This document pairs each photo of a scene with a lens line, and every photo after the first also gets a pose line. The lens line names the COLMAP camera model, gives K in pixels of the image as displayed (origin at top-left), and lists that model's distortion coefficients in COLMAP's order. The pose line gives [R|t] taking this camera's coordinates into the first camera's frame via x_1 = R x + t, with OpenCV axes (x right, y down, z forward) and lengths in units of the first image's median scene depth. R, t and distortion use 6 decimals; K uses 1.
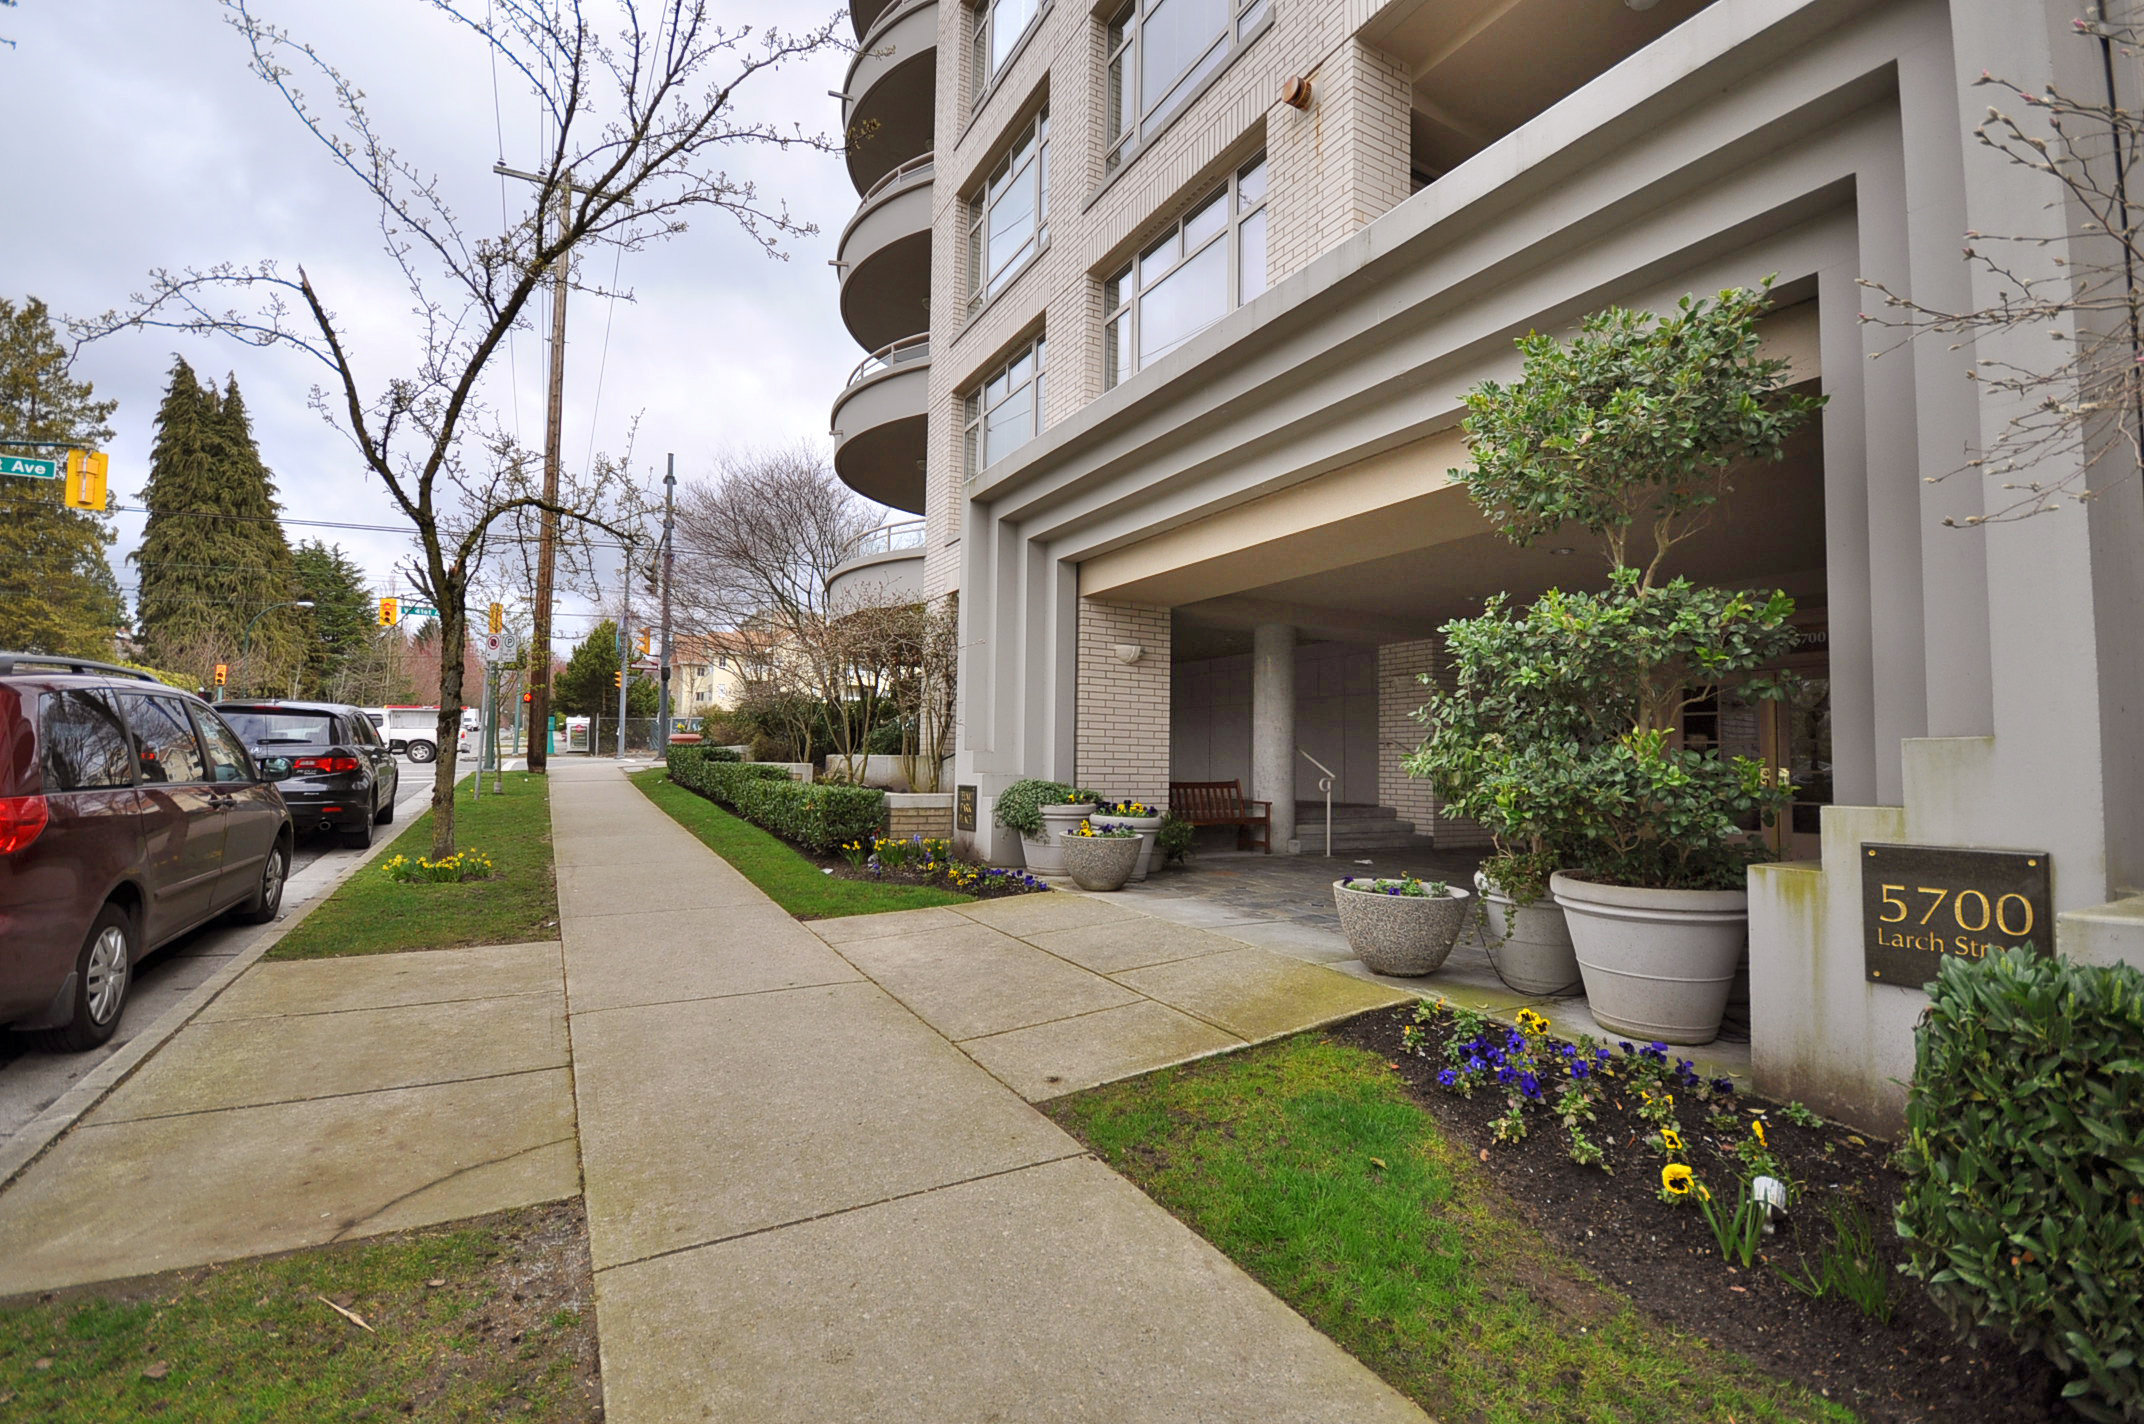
lens RADIAL K [[935.8, 0, 1048.1], [0, 935.8, 759.2], [0, 0, 1]] dist [-0.003214, -0.001249]
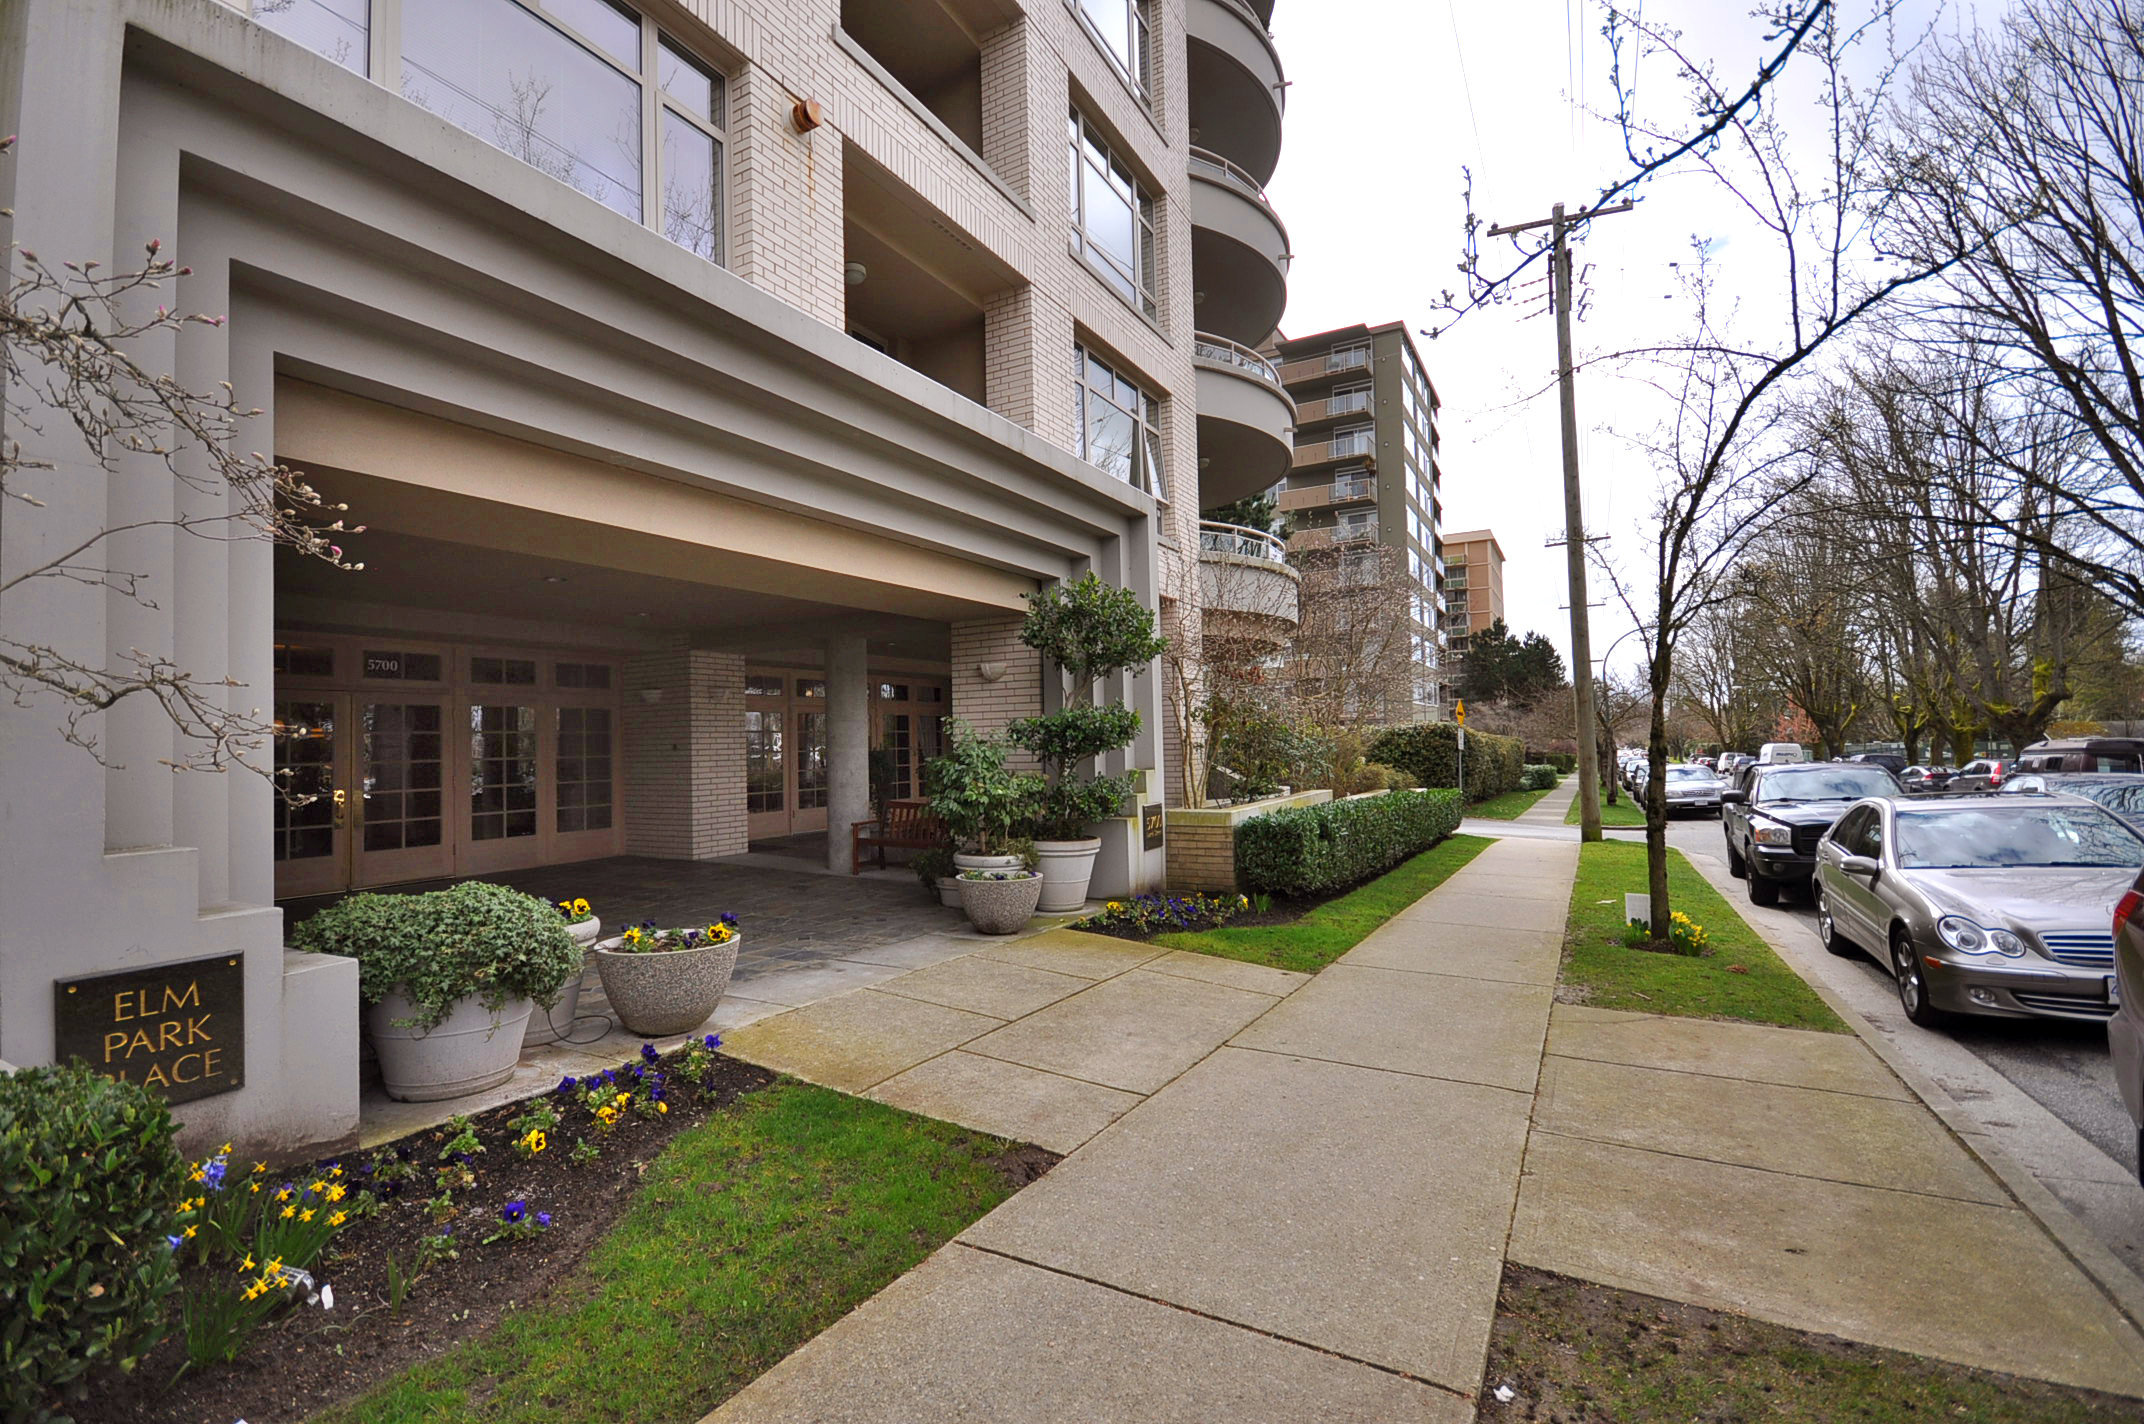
lens RADIAL K [[935.8, 0, 1064.8], [0, 935.8, 712.9], [0, 0, 1]] dist [-0.003214, -0.001249]
pose [[-0.531522, 0.025982, 0.846646, -1.380925], [0.010856, 0.999656, -0.023862, -0.126449], [-0.846975, -0.003492, -0.531621, 2.457642]]
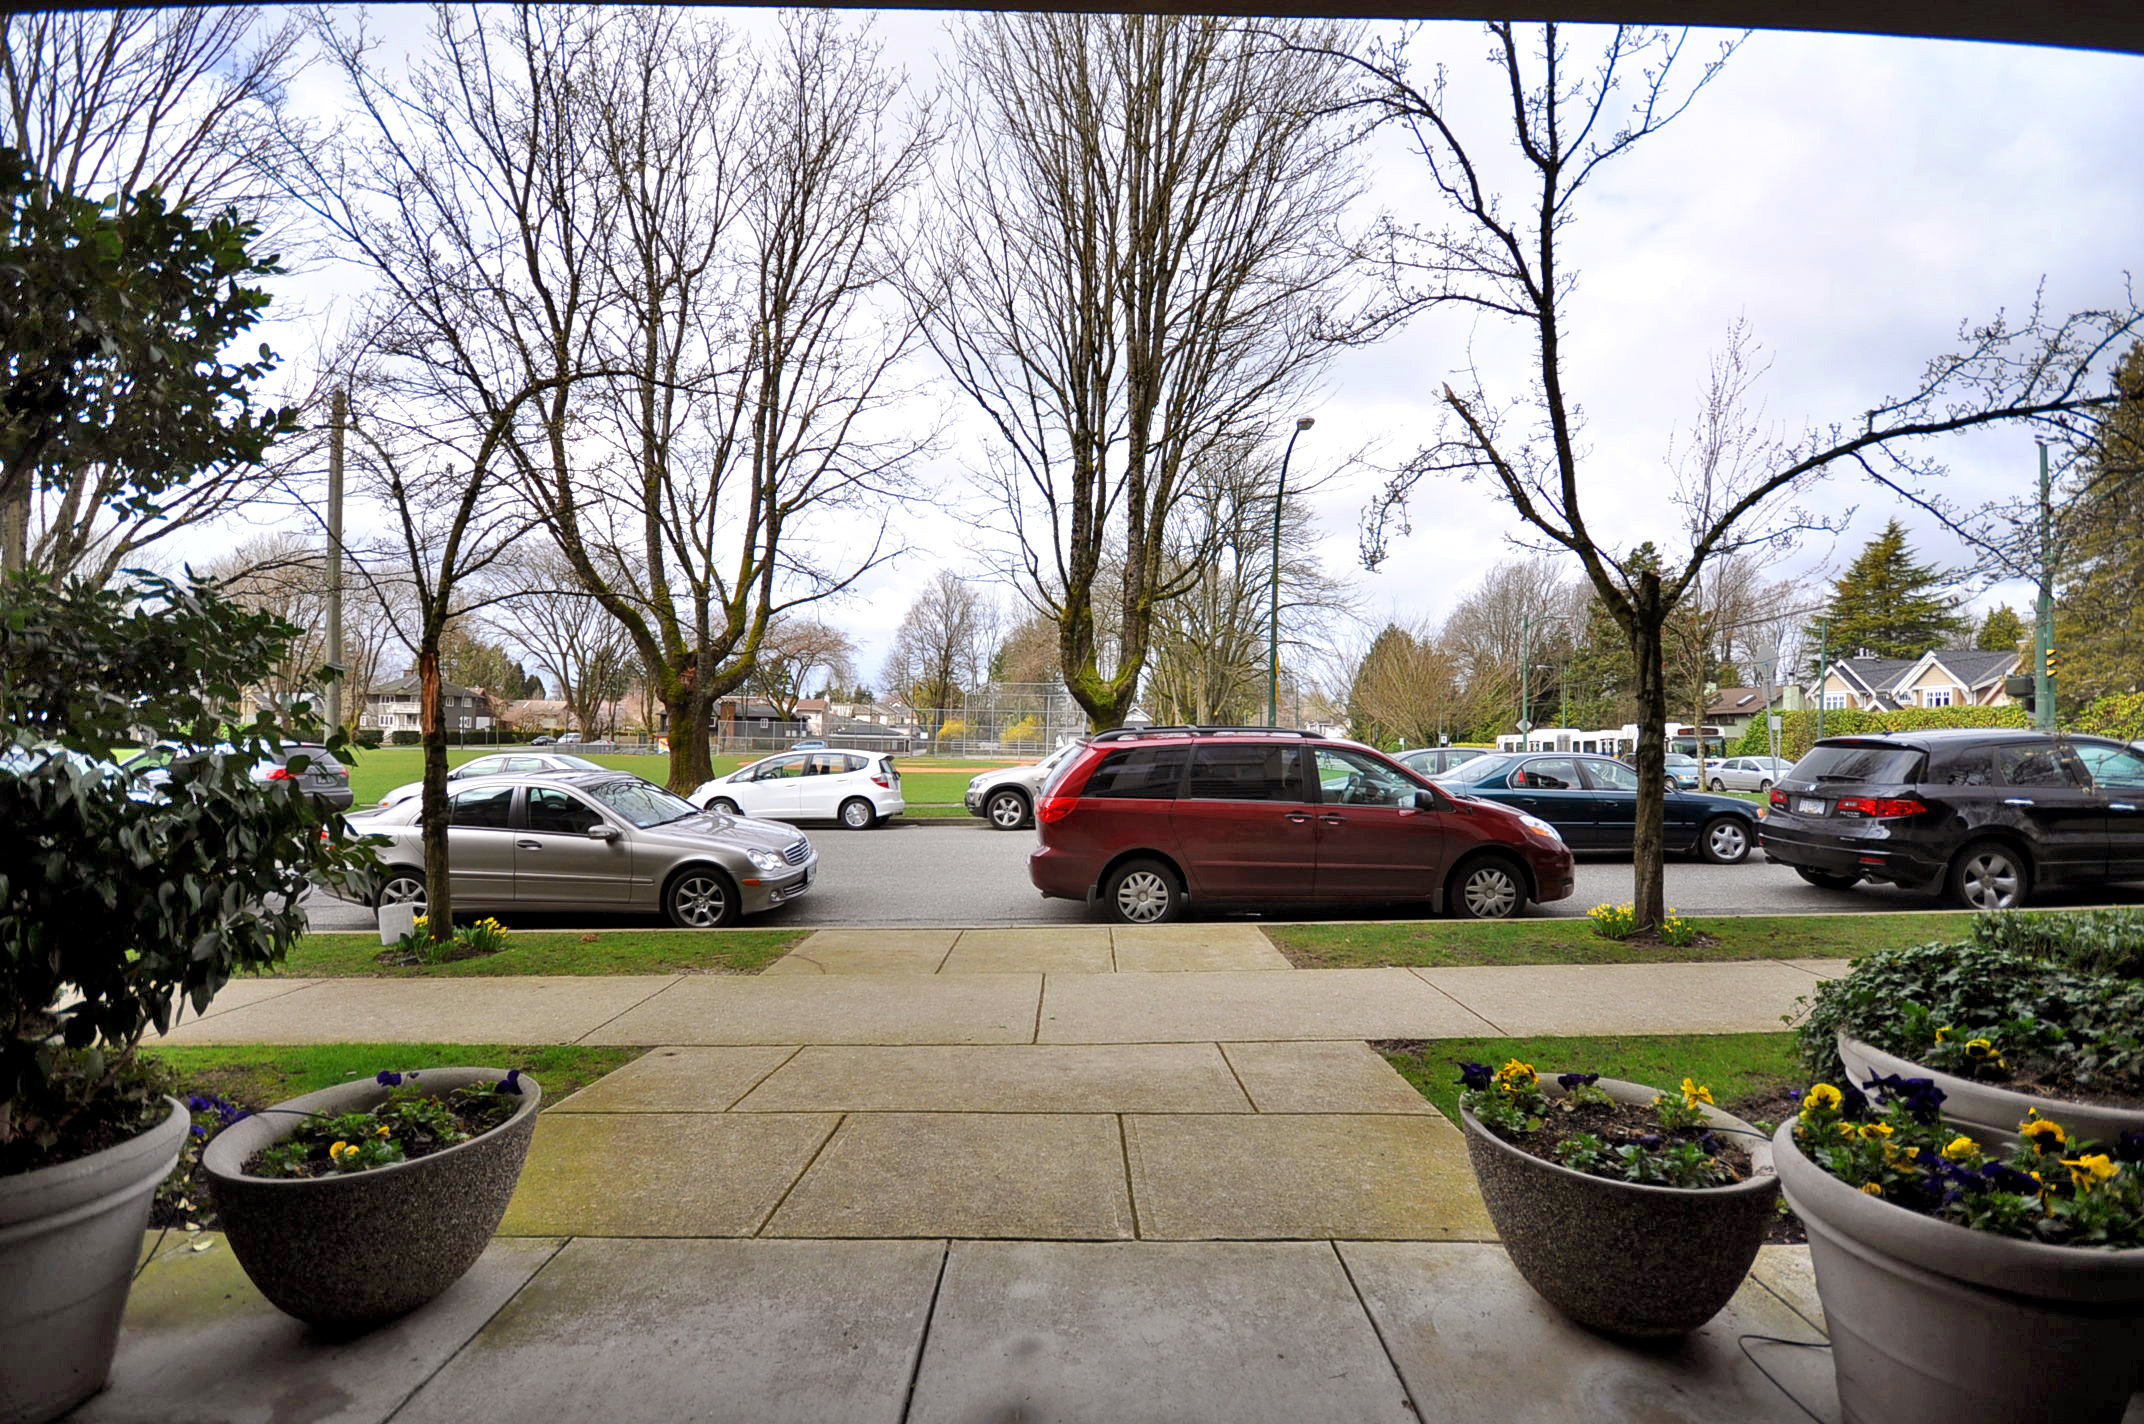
lens RADIAL K [[935.8, 0, 1074.3], [0, 935.8, 716.2], [0, 0, 1]] dist [-0.003214, -0.001249]
pose [[-0.488952, -0.036092, -0.871564, 0.896771], [-0.021283, 0.999340, -0.029444, -0.087759], [0.872051, 0.004152, -0.489397, 2.207744]]
